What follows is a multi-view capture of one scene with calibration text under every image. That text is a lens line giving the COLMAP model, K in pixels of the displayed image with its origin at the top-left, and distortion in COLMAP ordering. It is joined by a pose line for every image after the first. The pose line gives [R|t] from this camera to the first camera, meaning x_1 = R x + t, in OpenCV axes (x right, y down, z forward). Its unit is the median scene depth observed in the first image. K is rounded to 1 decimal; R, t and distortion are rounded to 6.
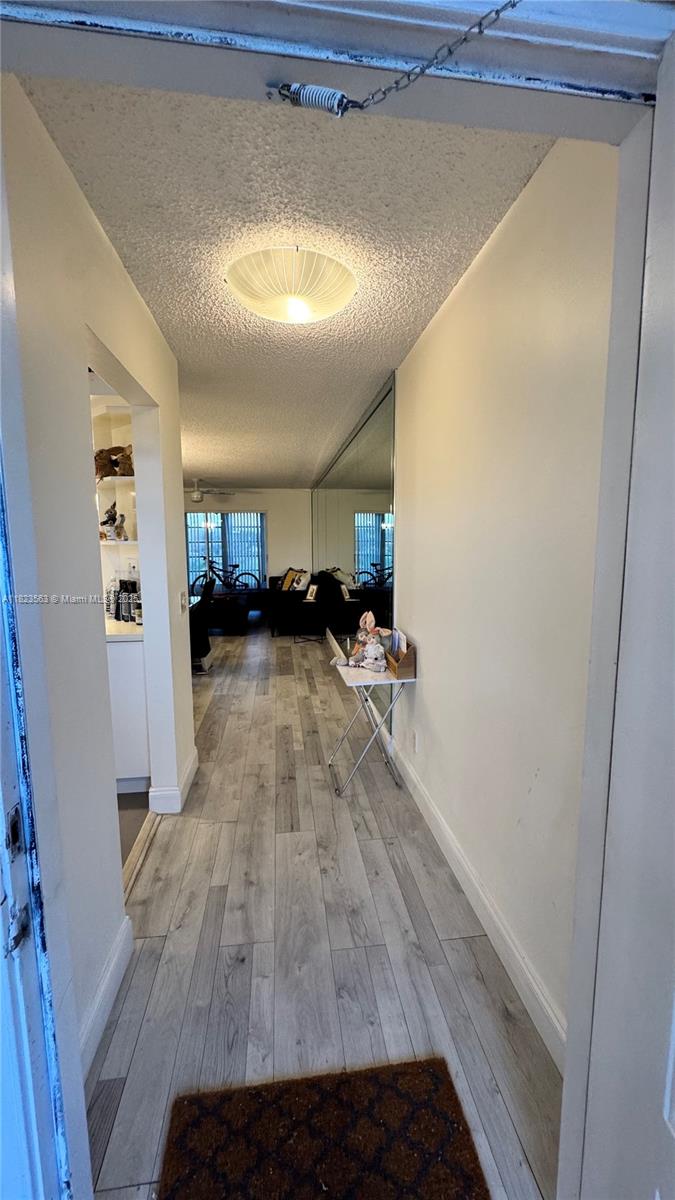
lens RADIAL K [[480.4, 0, 337.5], [0, 480.4, 600.0], [0, 0, 1]] dist [-0.001255, -0.000063]
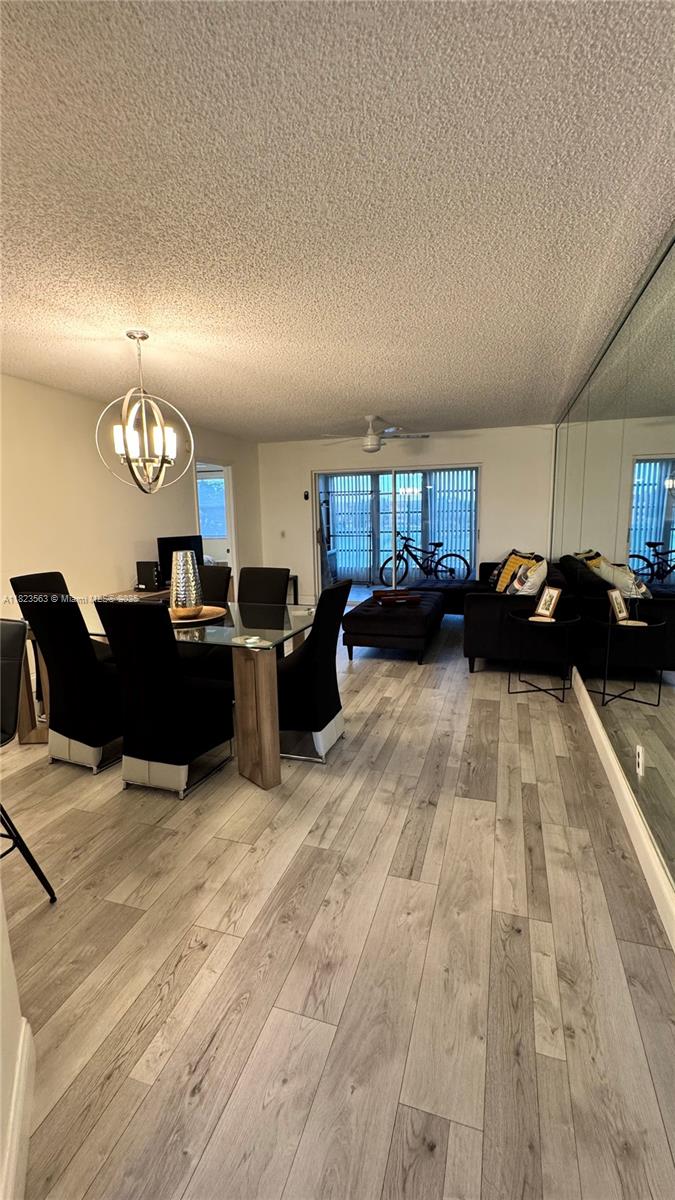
lens RADIAL K [[511.2, 0, 338.6], [0, 511.2, 598.1], [0, 0, 1]] dist [-0.001691, 0.000049]
pose [[0.904476, 0.056909, -0.422711, -0.029012], [-0.038596, 0.997913, 0.051764, -0.049625], [0.424775, -0.030504, 0.904785, 0.467572]]
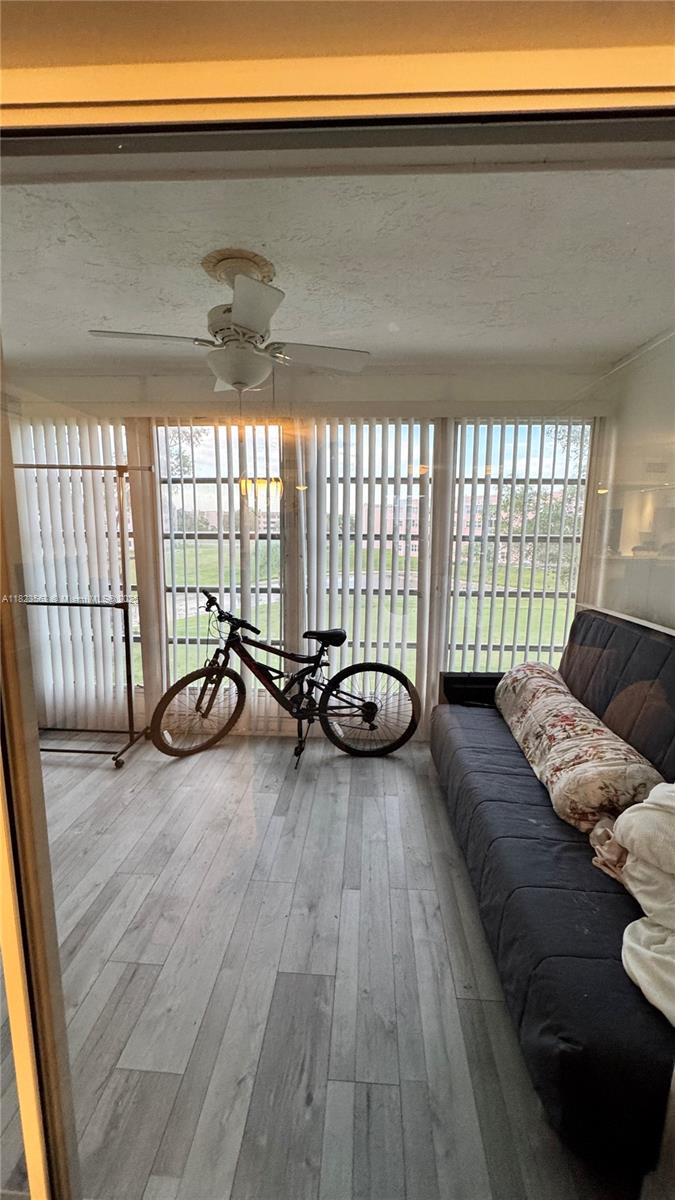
lens RADIAL K [[476.6, 0, 338.3], [0, 476.6, 600.0], [0, 0, 1]] dist [0.006802, 0.000013]
pose [[0.982620, 0.048245, -0.179249, -0.349765], [-0.041673, 0.998320, 0.040254, -0.212080], [0.180889, -0.032084, 0.982980, 1.609466]]
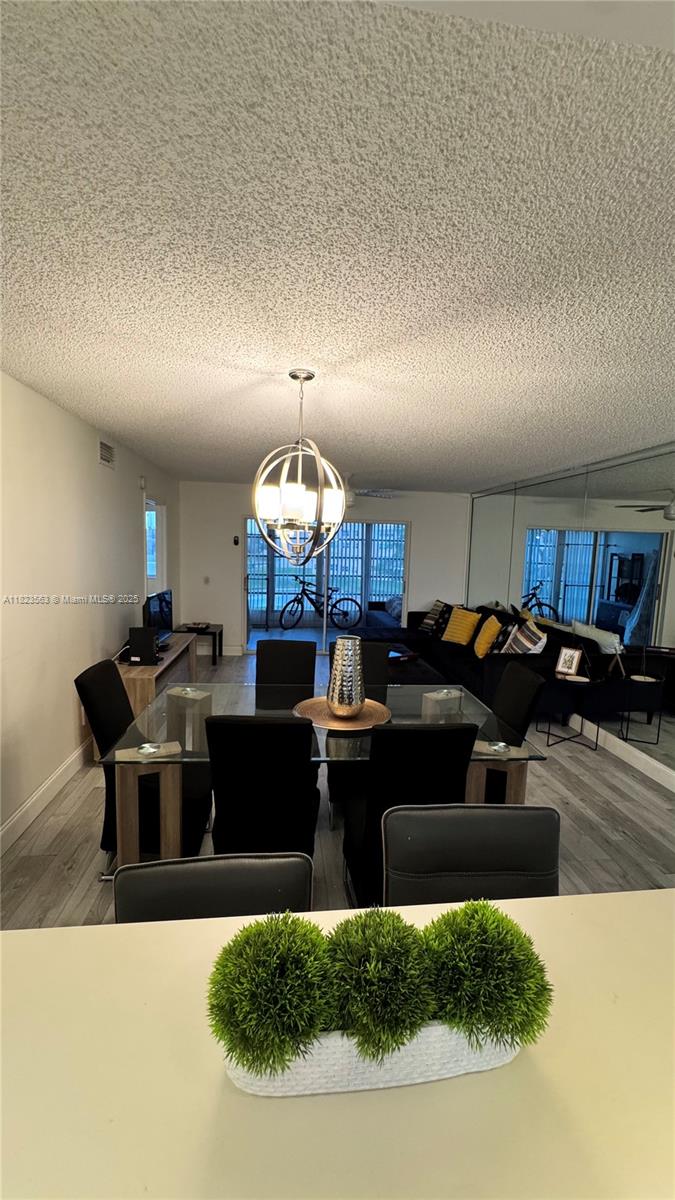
lens RADIAL K [[480.4, 0, 337.5], [0, 480.4, 600.0], [0, 0, 1]] dist [-0.001255, -0.000063]
pose [[0.999327, 0.035472, -0.009373, -0.422136], [-0.035577, 0.999302, -0.011381, -0.093465], [0.008963, 0.011707, 0.999891, 0.463983]]
